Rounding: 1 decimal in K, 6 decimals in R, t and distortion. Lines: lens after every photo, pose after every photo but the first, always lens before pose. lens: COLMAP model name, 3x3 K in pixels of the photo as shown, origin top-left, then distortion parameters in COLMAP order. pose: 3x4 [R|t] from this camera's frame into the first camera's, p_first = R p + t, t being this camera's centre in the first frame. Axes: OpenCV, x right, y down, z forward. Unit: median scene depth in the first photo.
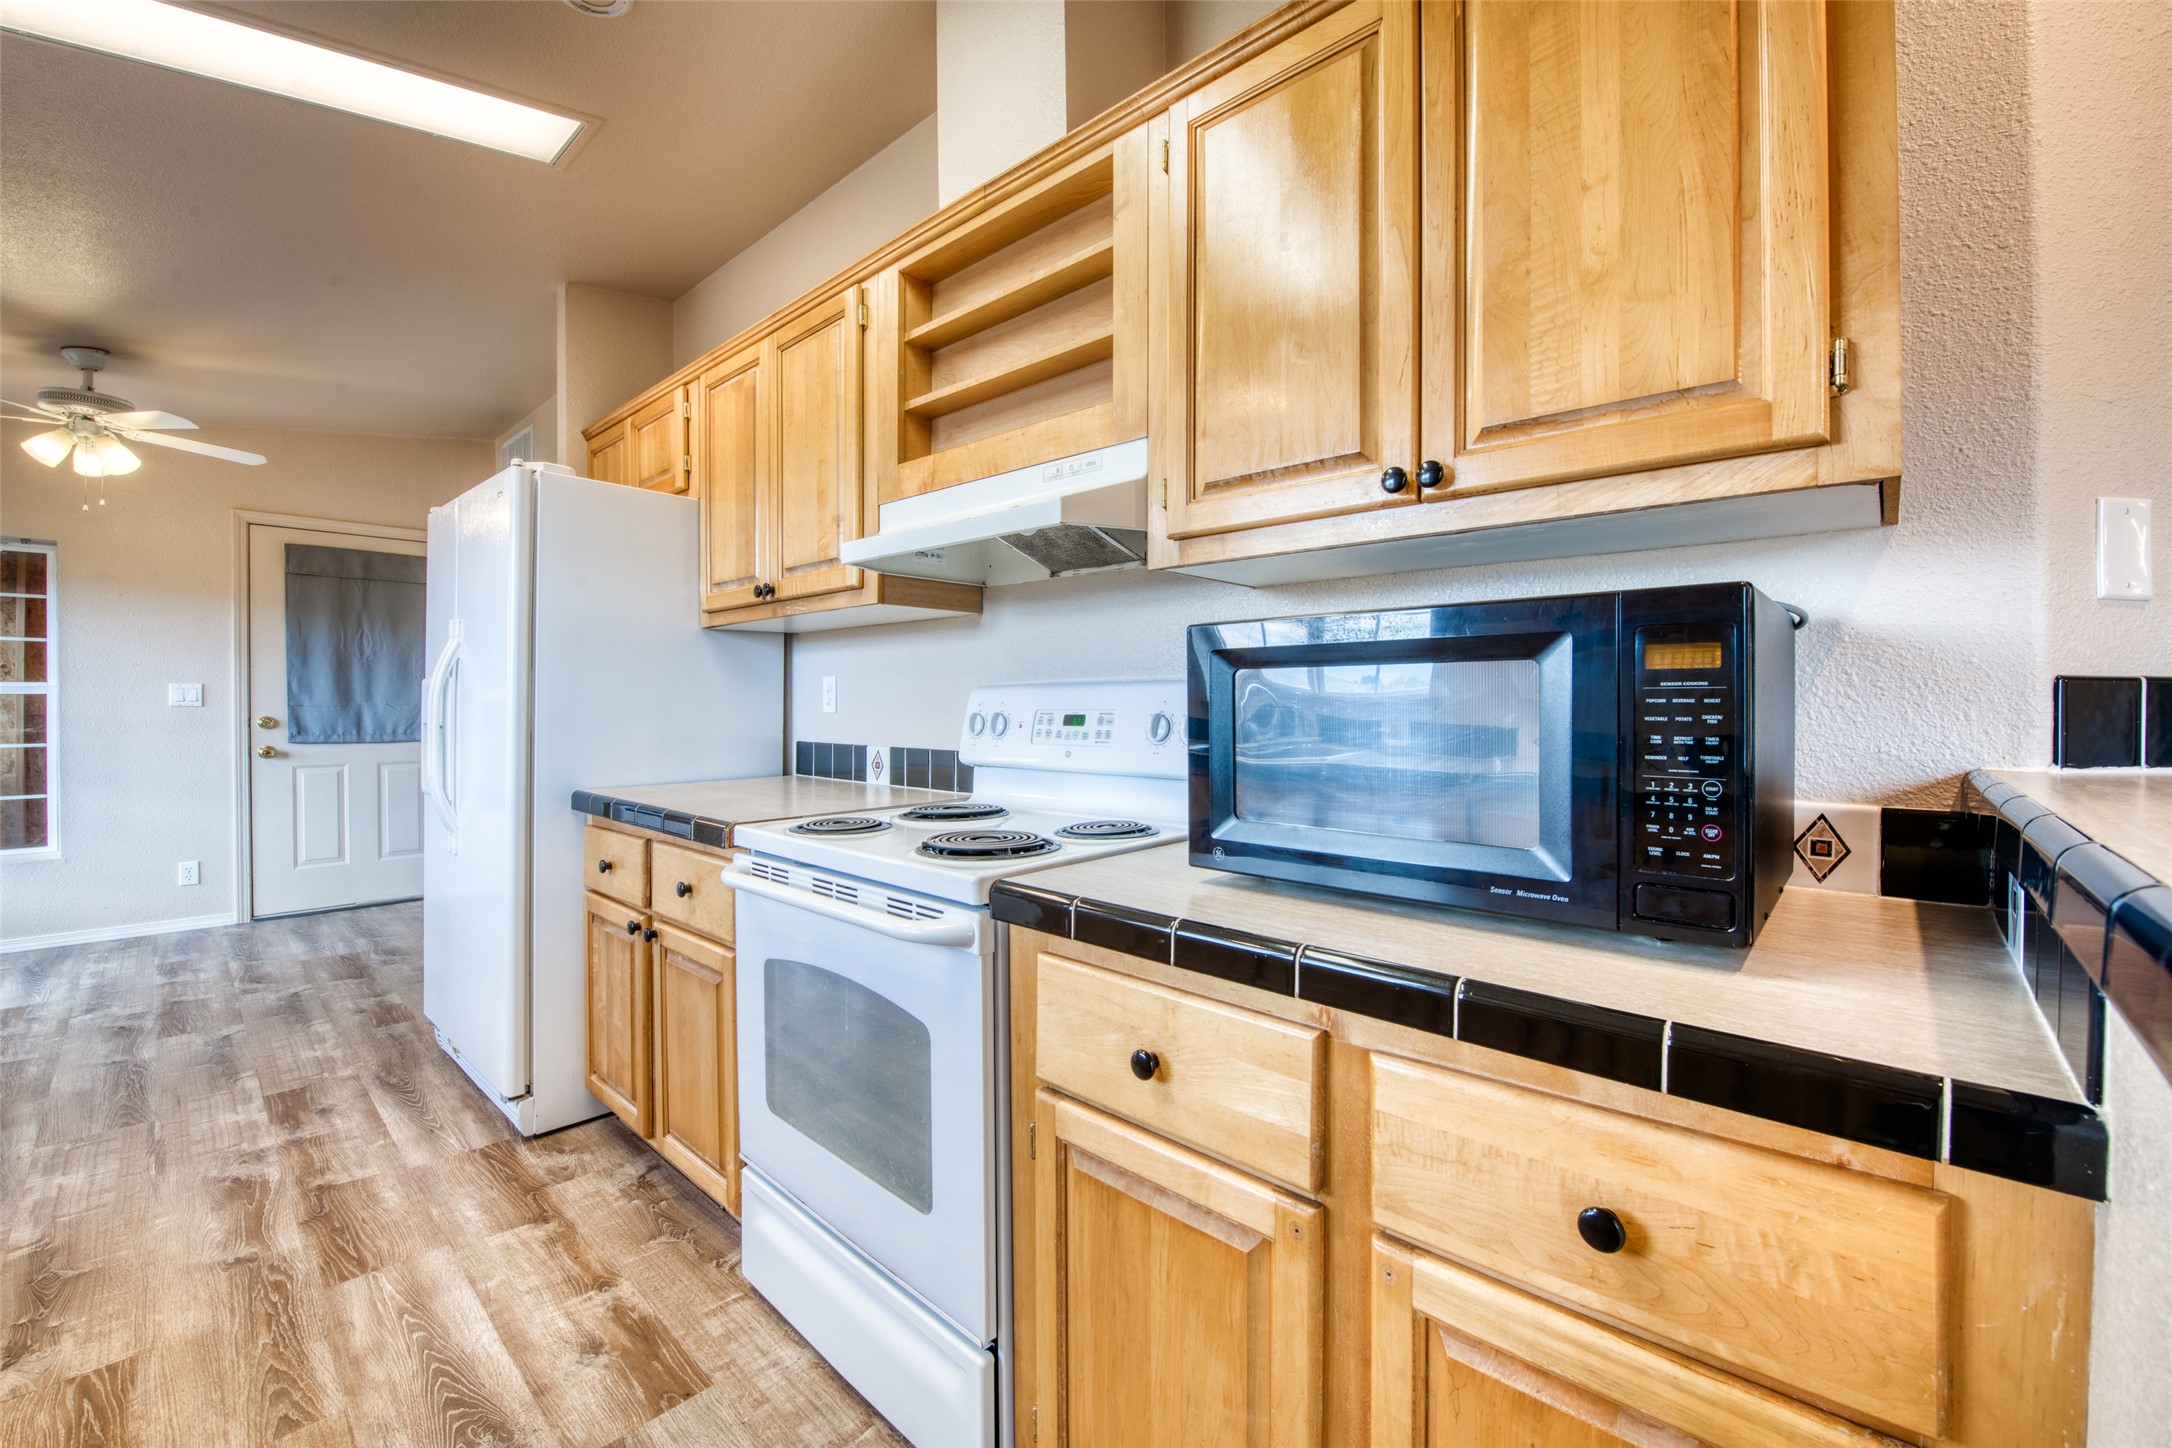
lens RADIAL K [[876.6, 0, 1095.1], [0, 876.6, 709.6], [0, 0, 1]] dist [-0.018248, -0.000735]
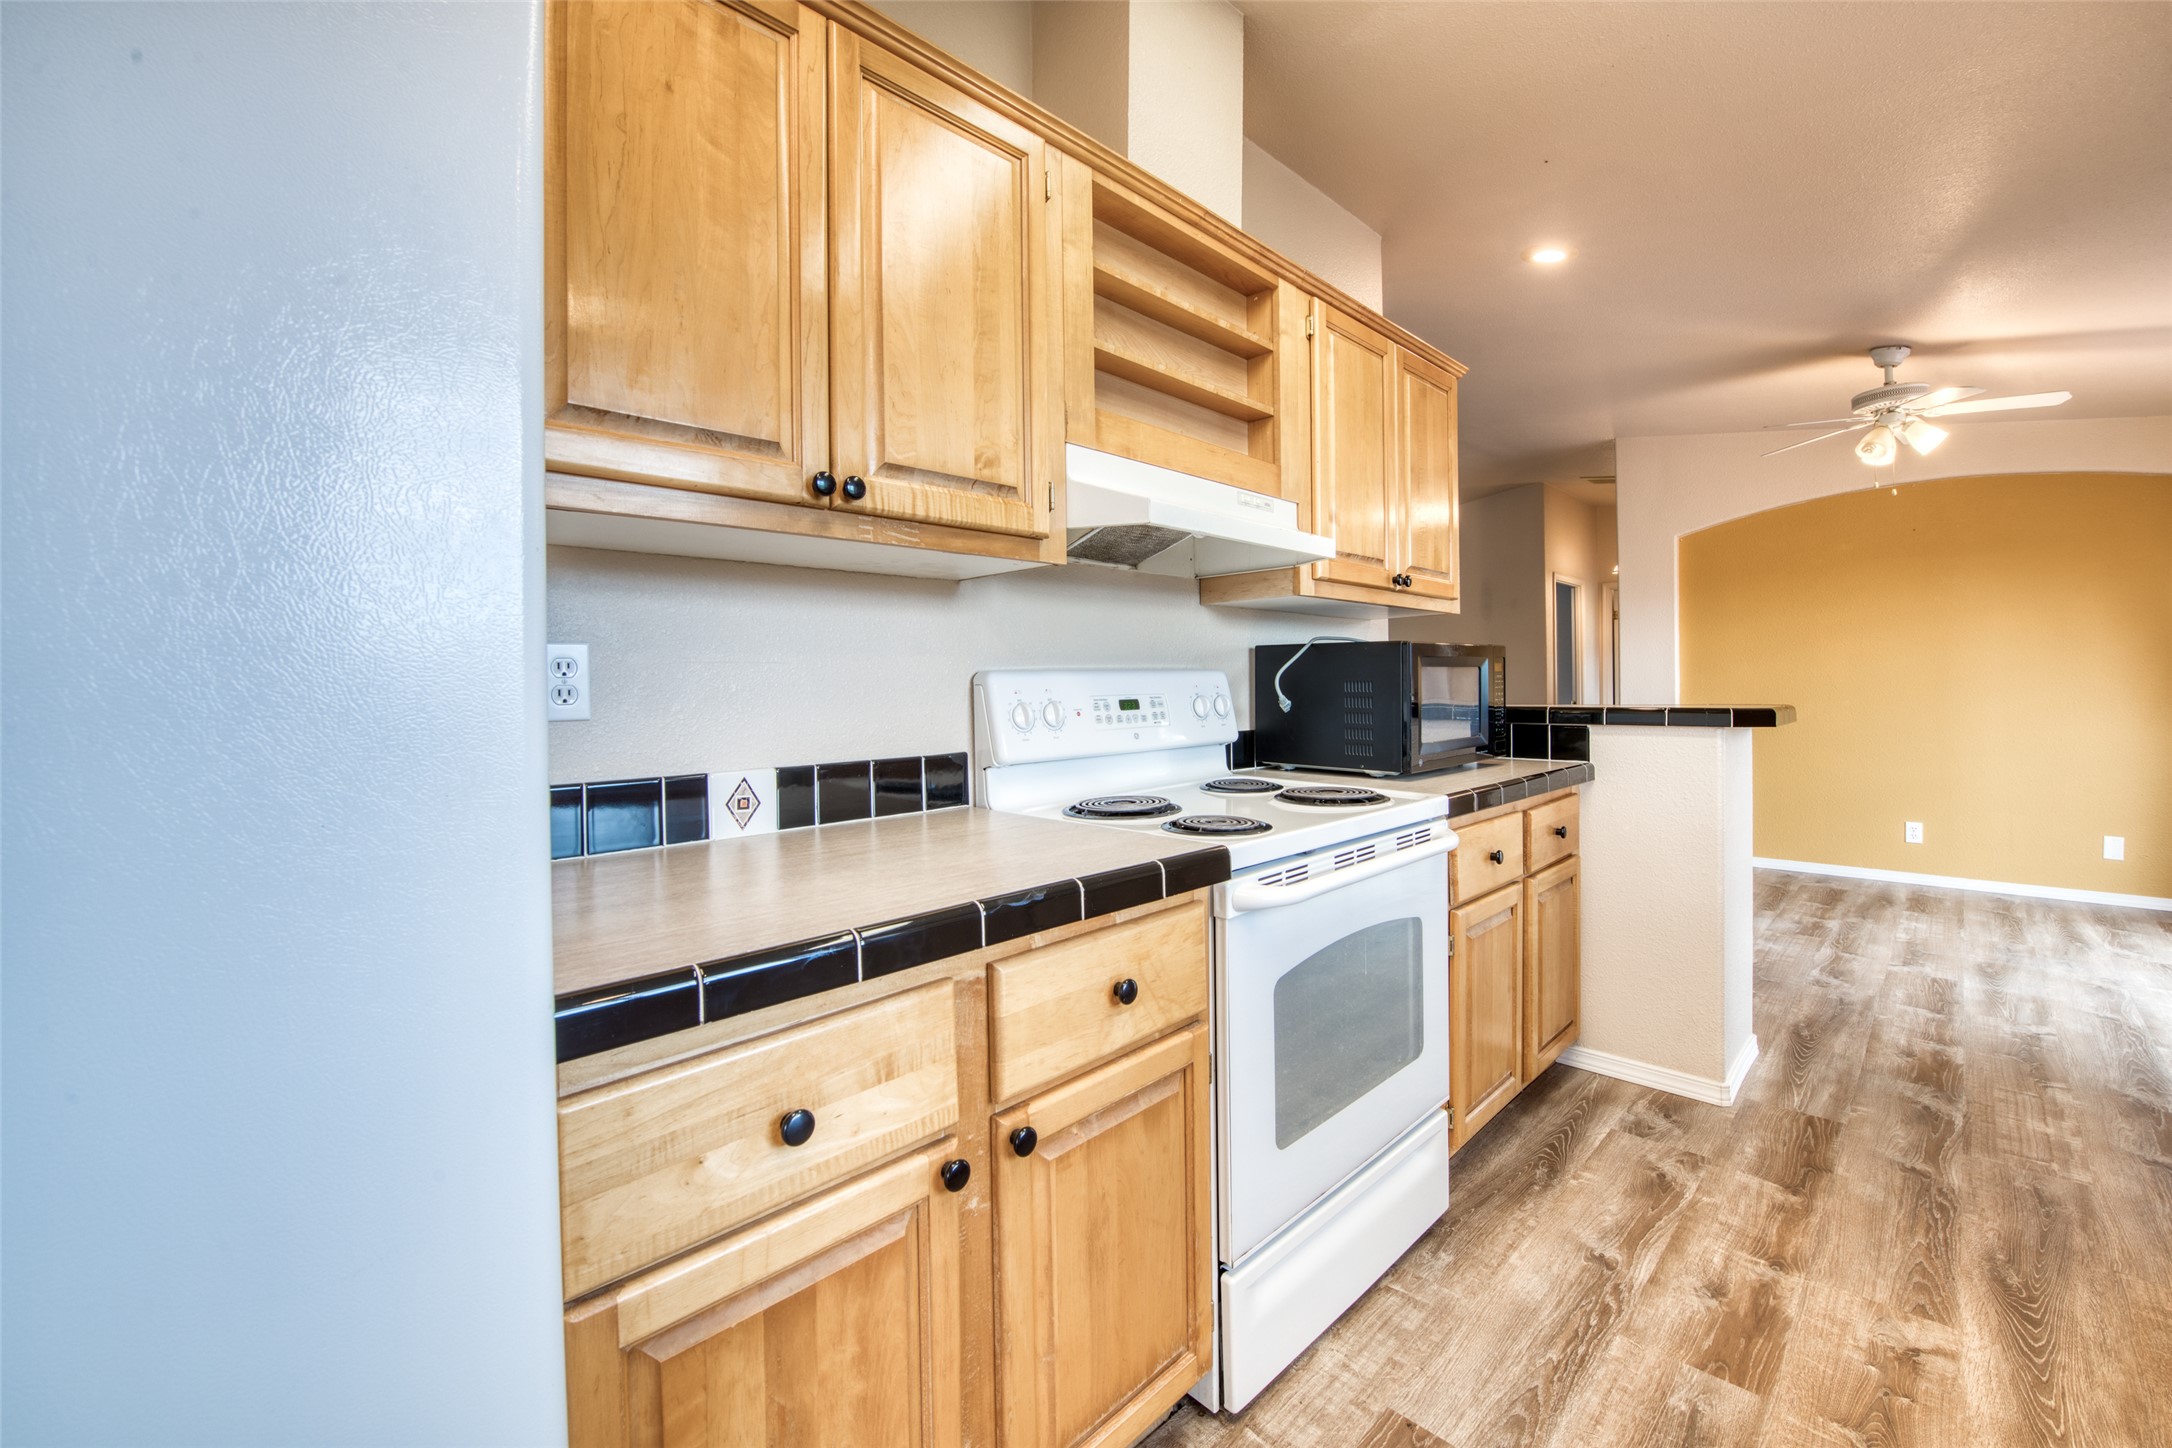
lens RADIAL K [[876.6, 0, 1099.8], [0, 876.6, 682.4], [0, 0, 1]] dist [-0.018248, -0.000735]
pose [[0.042395, -0.001379, 0.999100, -0.913698], [0.015185, 0.999884, 0.000736, -0.013249], [-0.998986, 0.015140, 0.042412, 0.824017]]
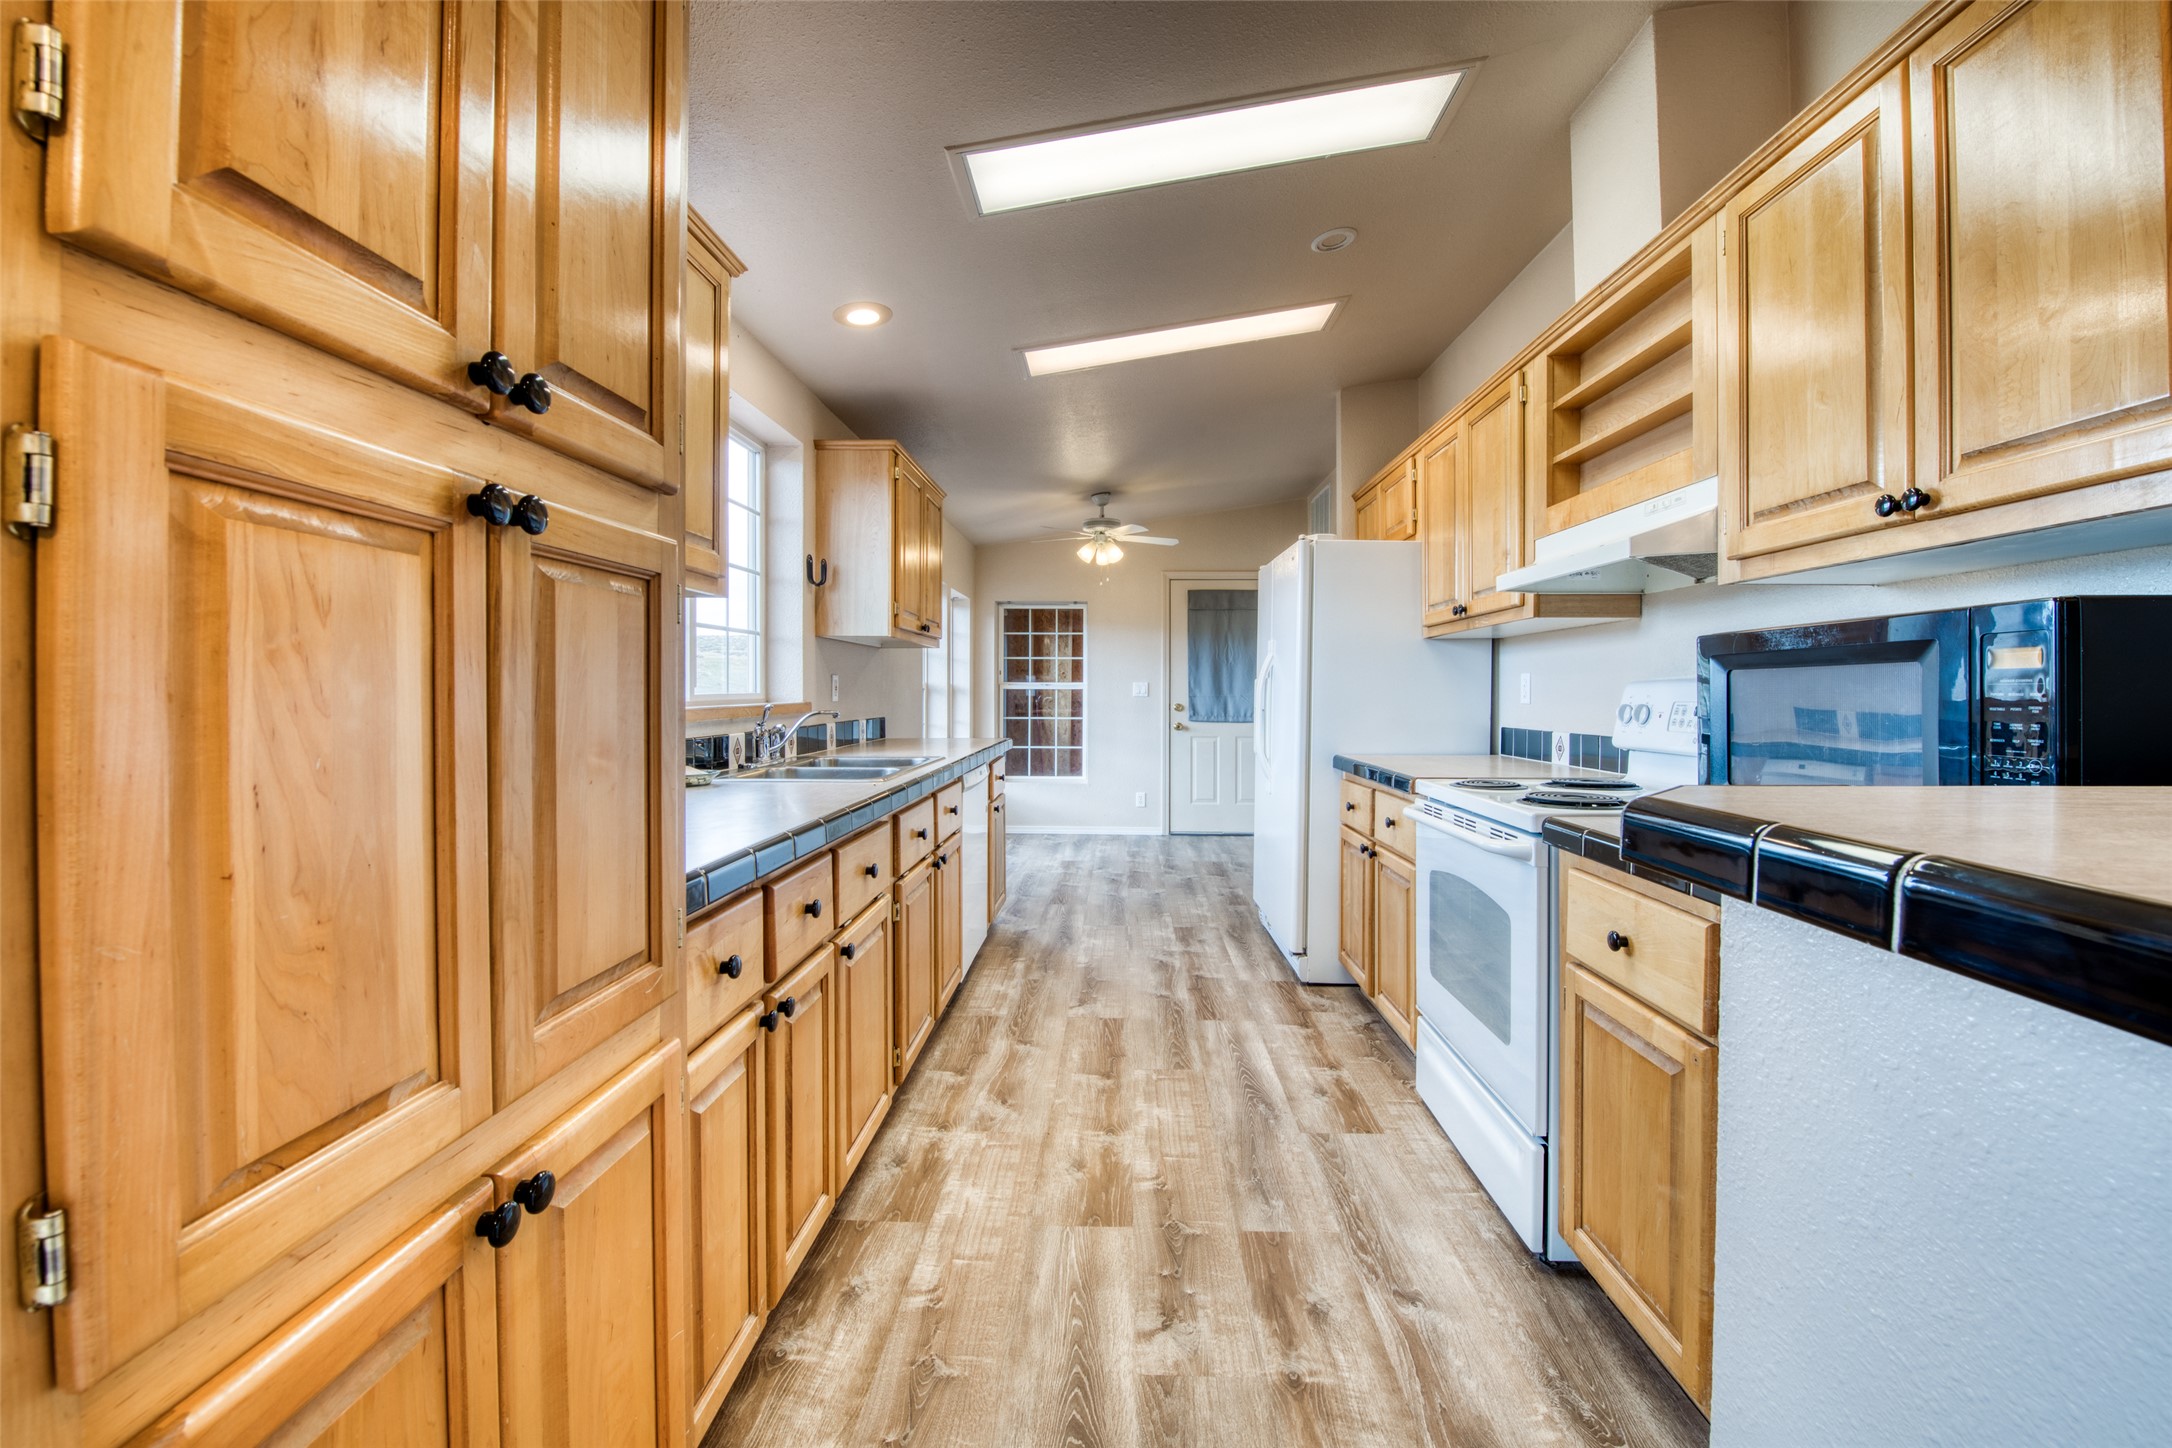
lens RADIAL K [[876.6, 0, 1088.2], [0, 876.6, 703.2], [0, 0, 1]] dist [-0.018248, -0.000735]
pose [[0.646452, 0.008915, -0.762903, 0.262191], [-0.007810, 0.999957, 0.005067, 0.002268], [0.762915, 0.002683, 0.646494, -0.275283]]
